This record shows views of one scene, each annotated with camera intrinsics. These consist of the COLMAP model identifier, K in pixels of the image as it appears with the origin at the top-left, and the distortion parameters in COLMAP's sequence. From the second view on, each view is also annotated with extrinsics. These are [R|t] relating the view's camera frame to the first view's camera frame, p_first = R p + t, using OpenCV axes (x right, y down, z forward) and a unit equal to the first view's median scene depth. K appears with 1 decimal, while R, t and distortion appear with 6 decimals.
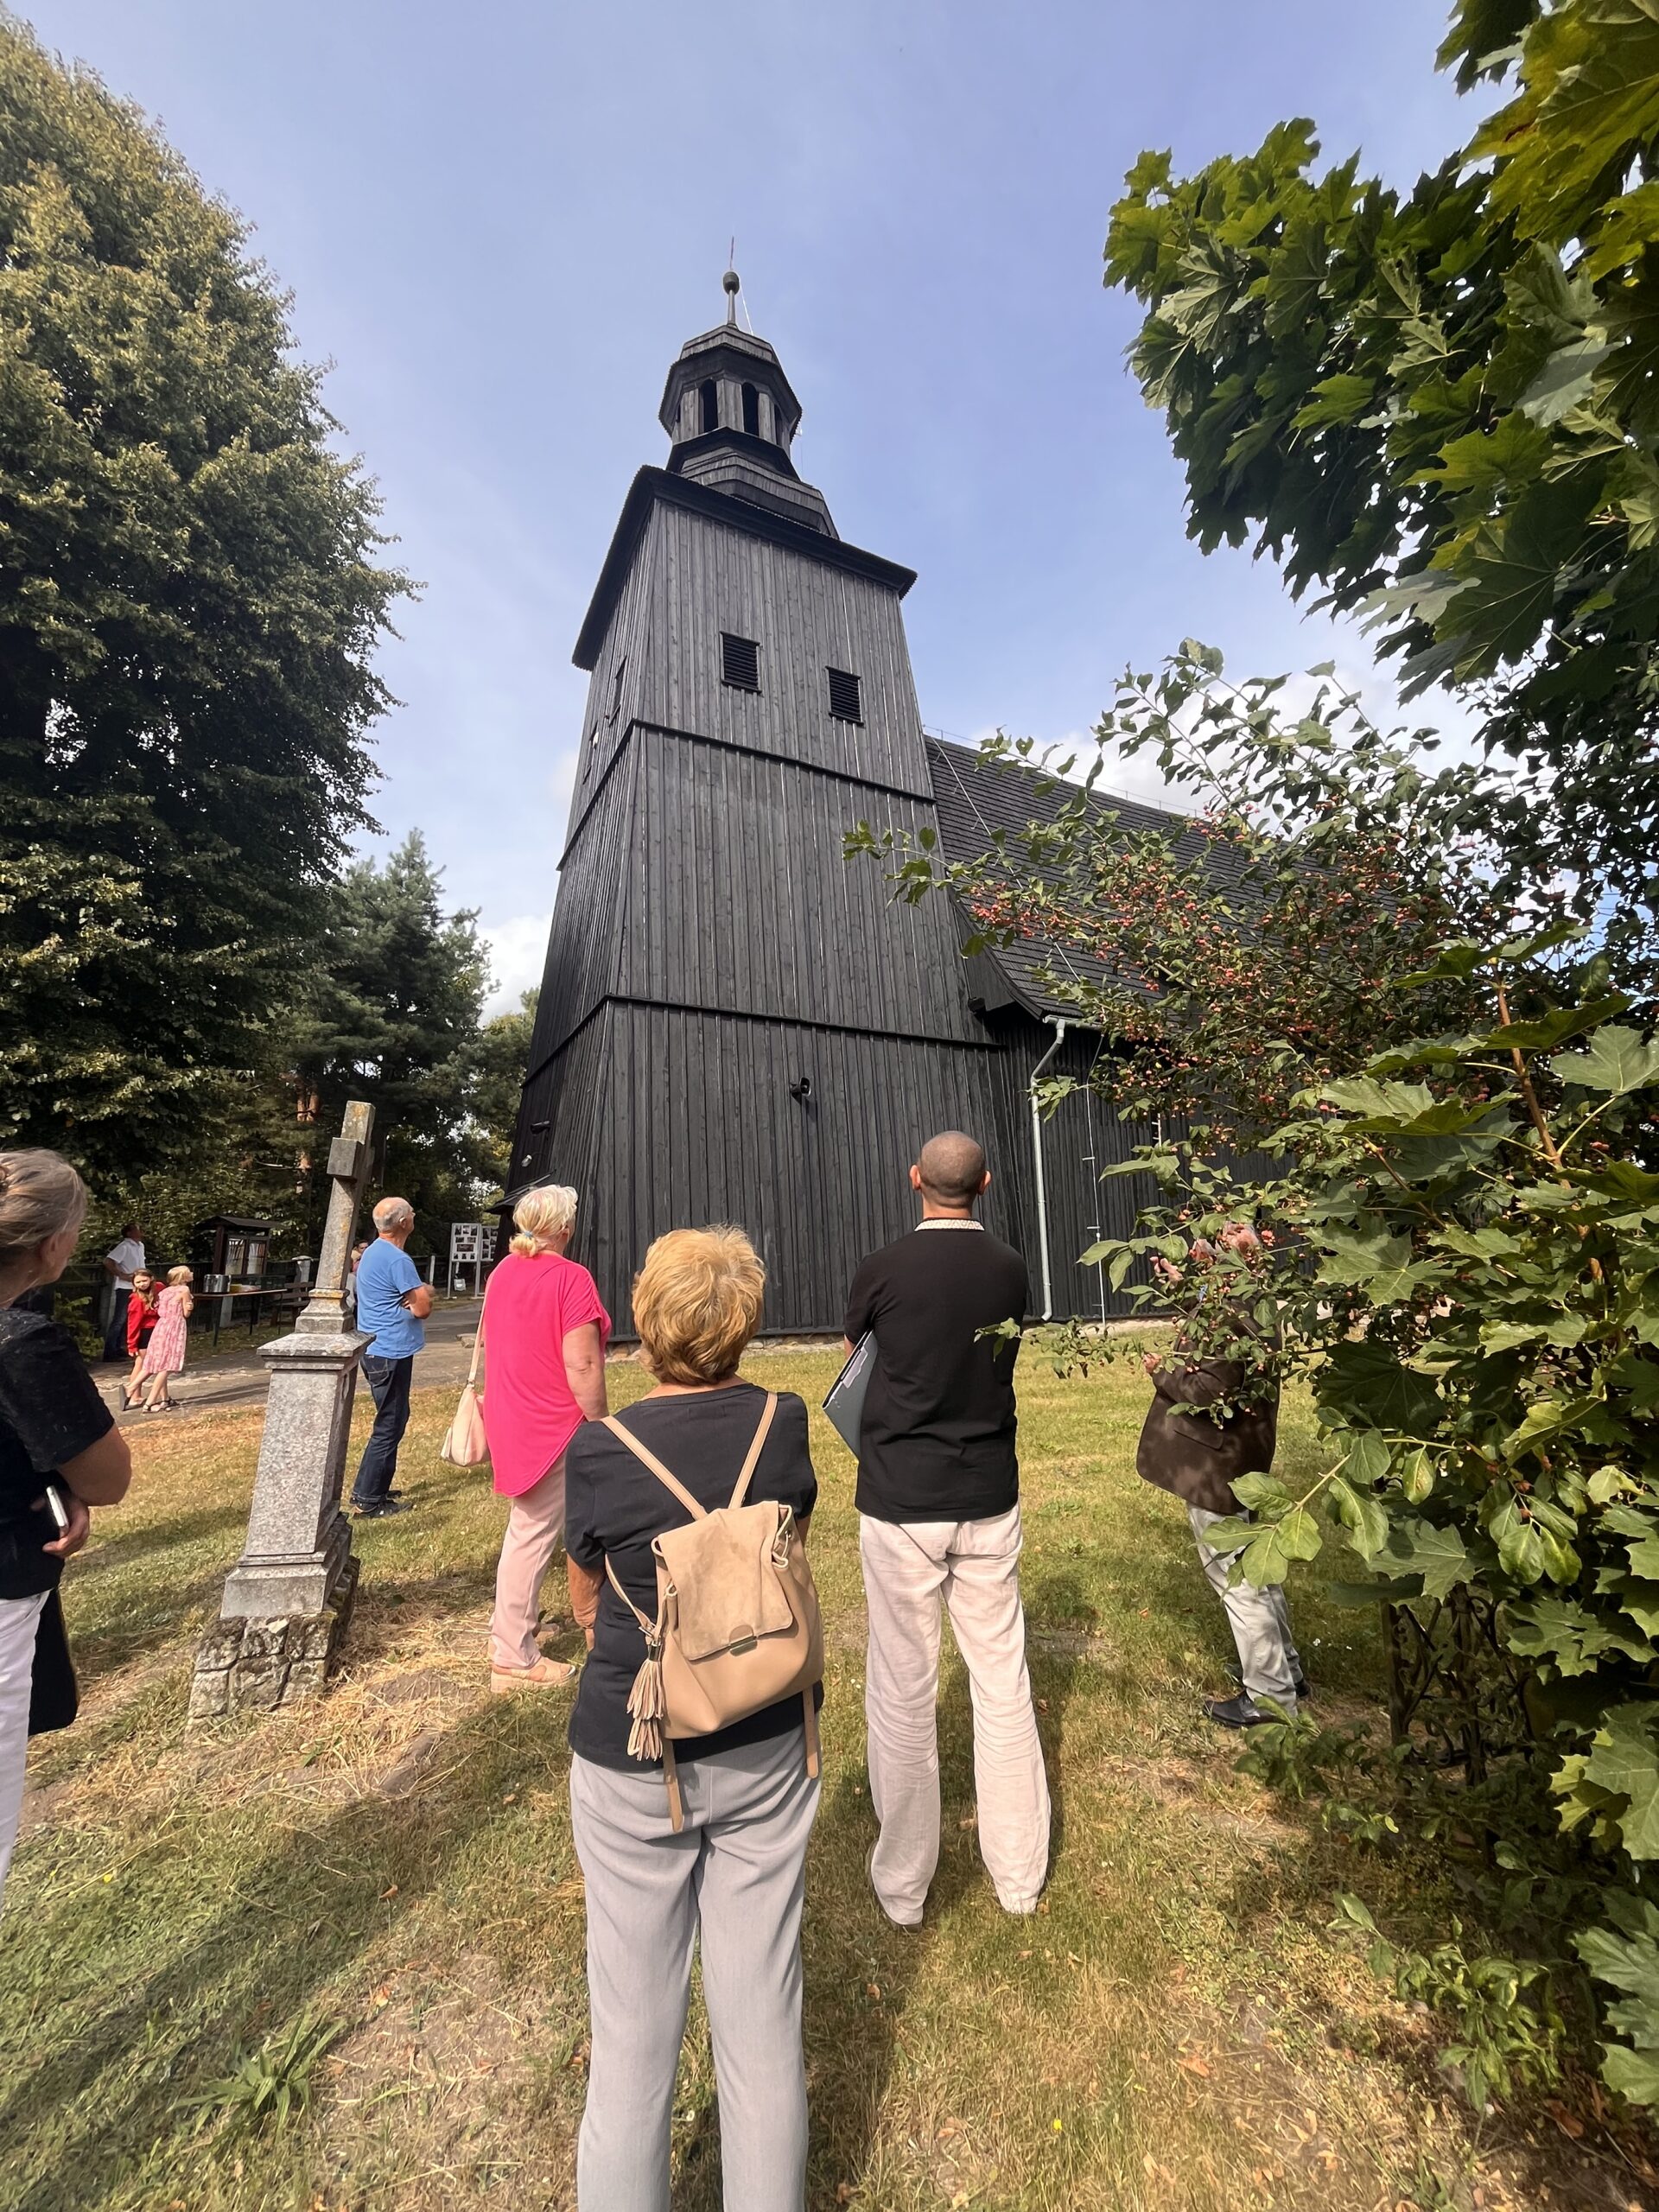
lens RADIAL K [[925.0, 0, 829.5], [0, 925.0, 1106.0], [0, 0, 1]] dist [-0.007951, 0.000004]
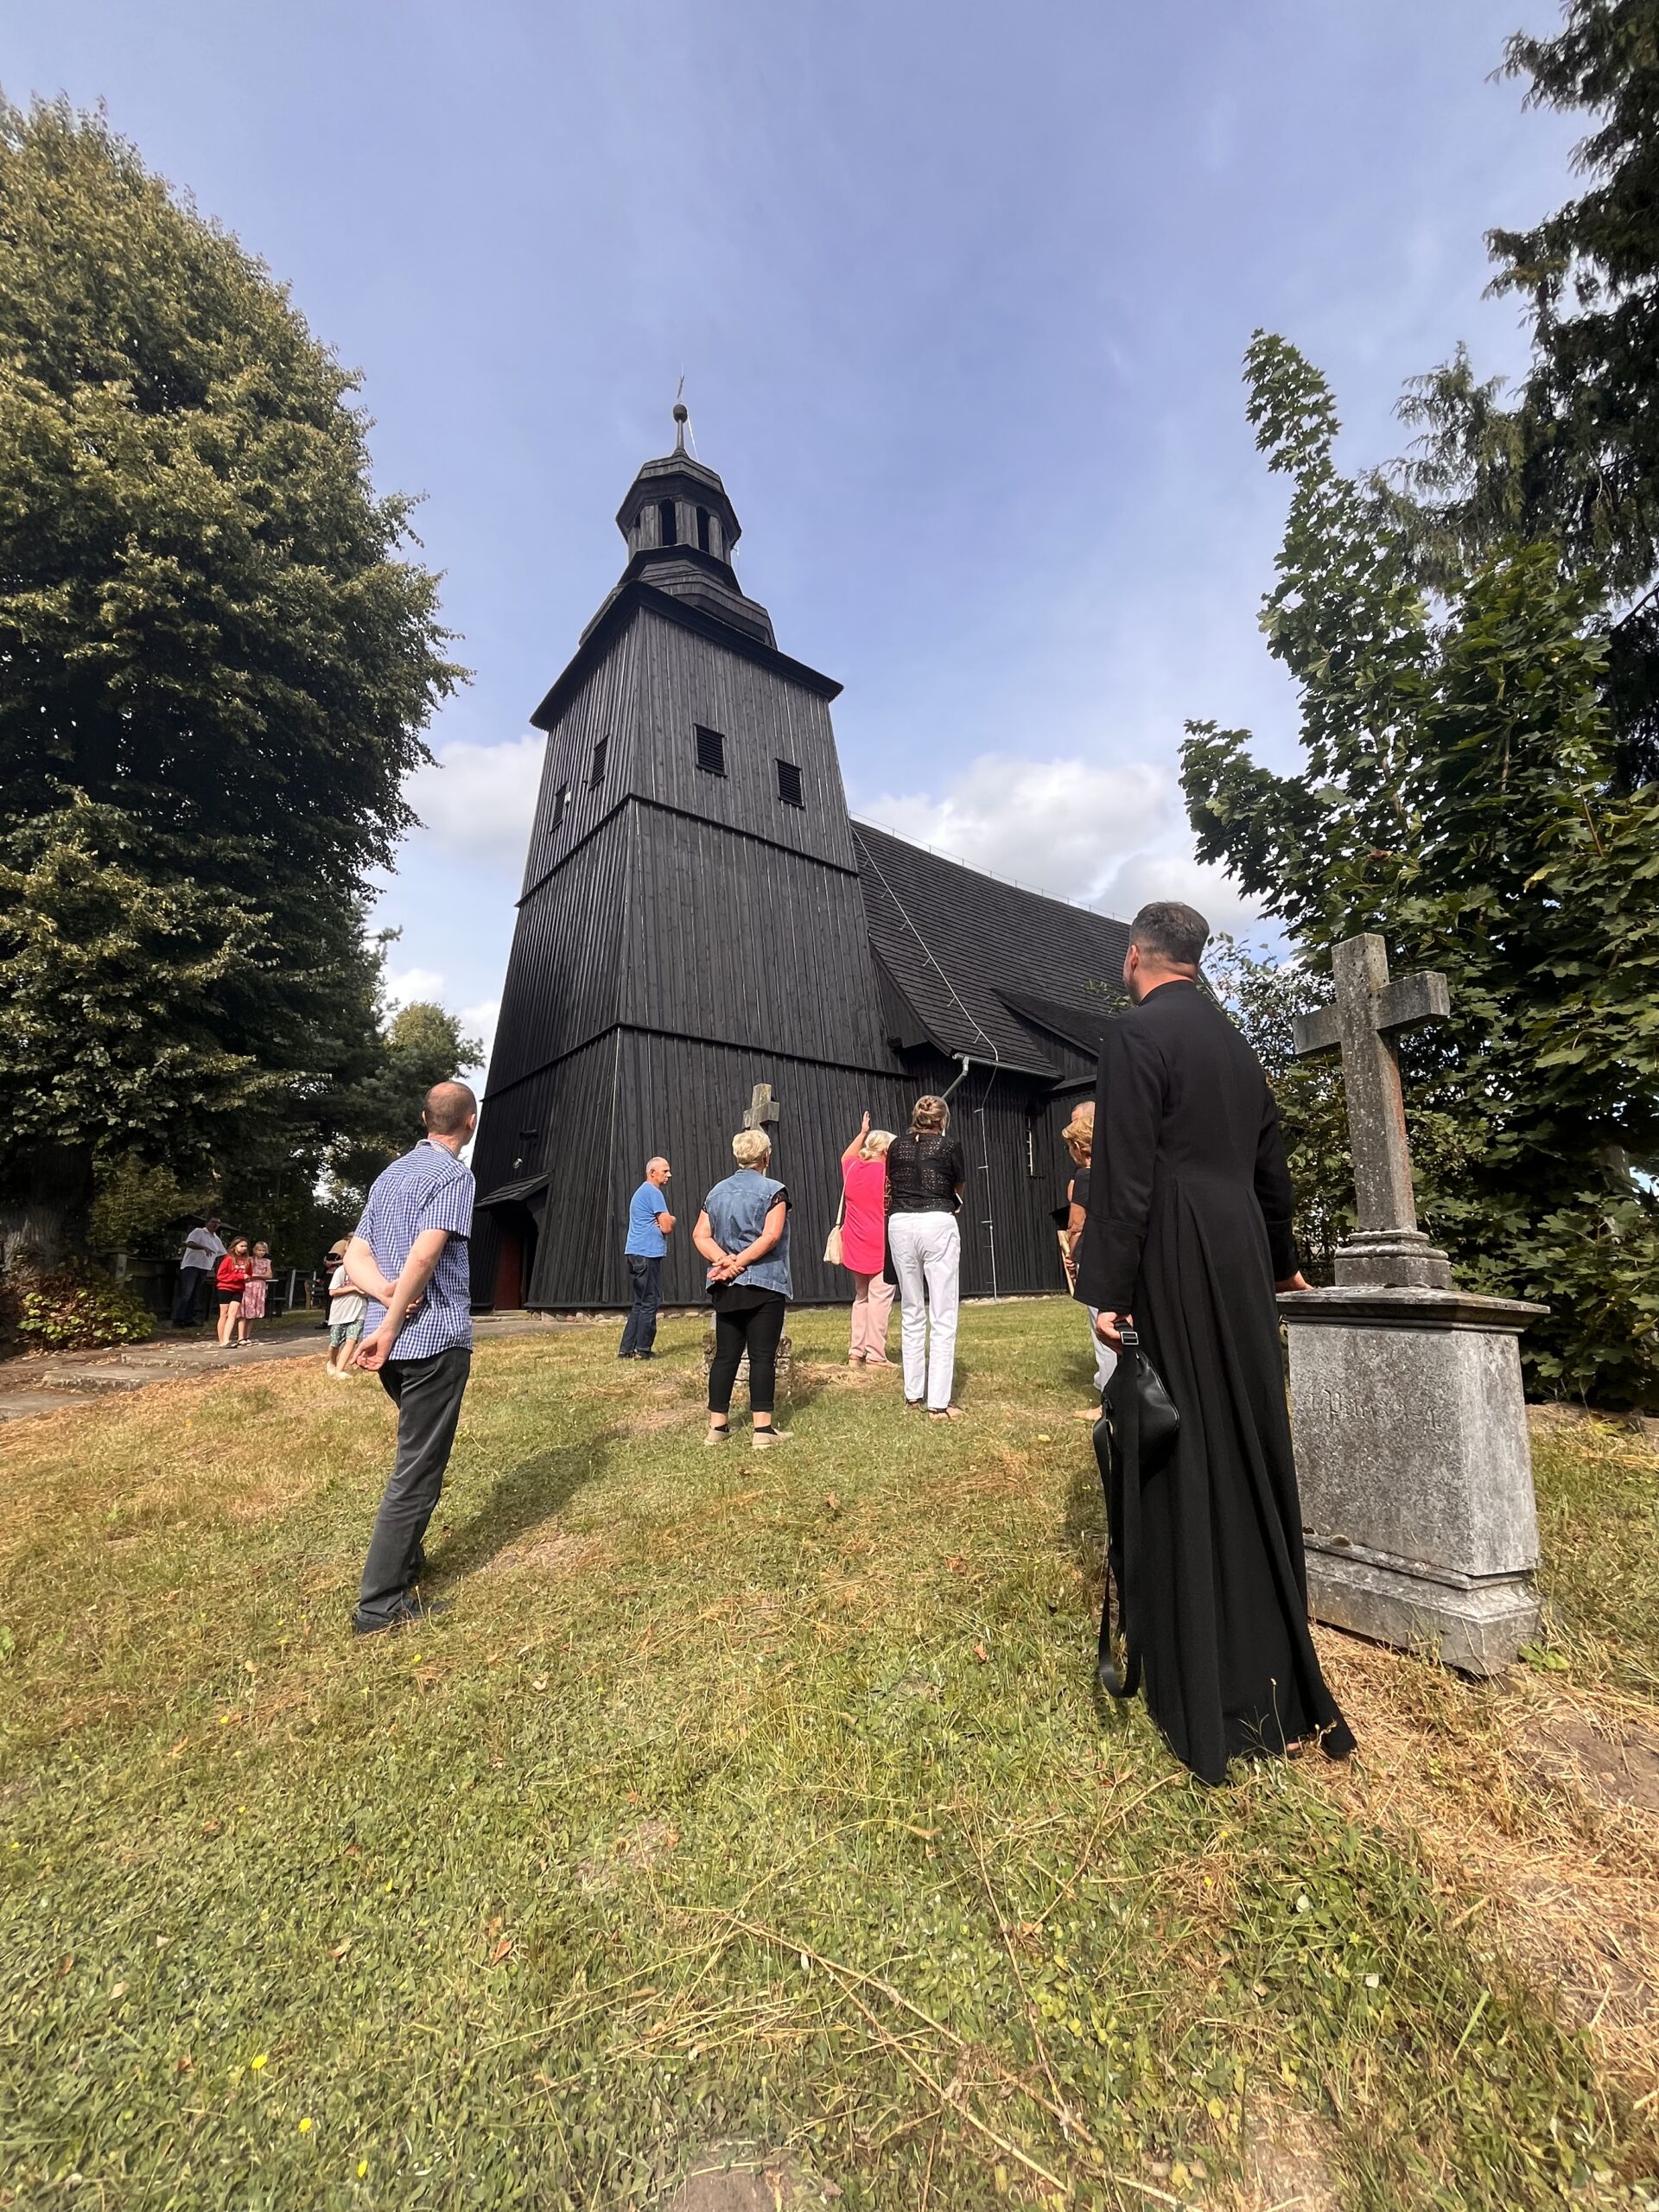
lens RADIAL K [[925.0, 0, 829.5], [0, 925.0, 1106.0], [0, 0, 1]] dist [-0.007951, 0.000004]
pose [[0.980621, 0.025742, 0.194217, -0.163461], [-0.018518, 0.999071, -0.038922, 0.024618], [-0.195039, 0.034571, 0.980186, -0.188639]]
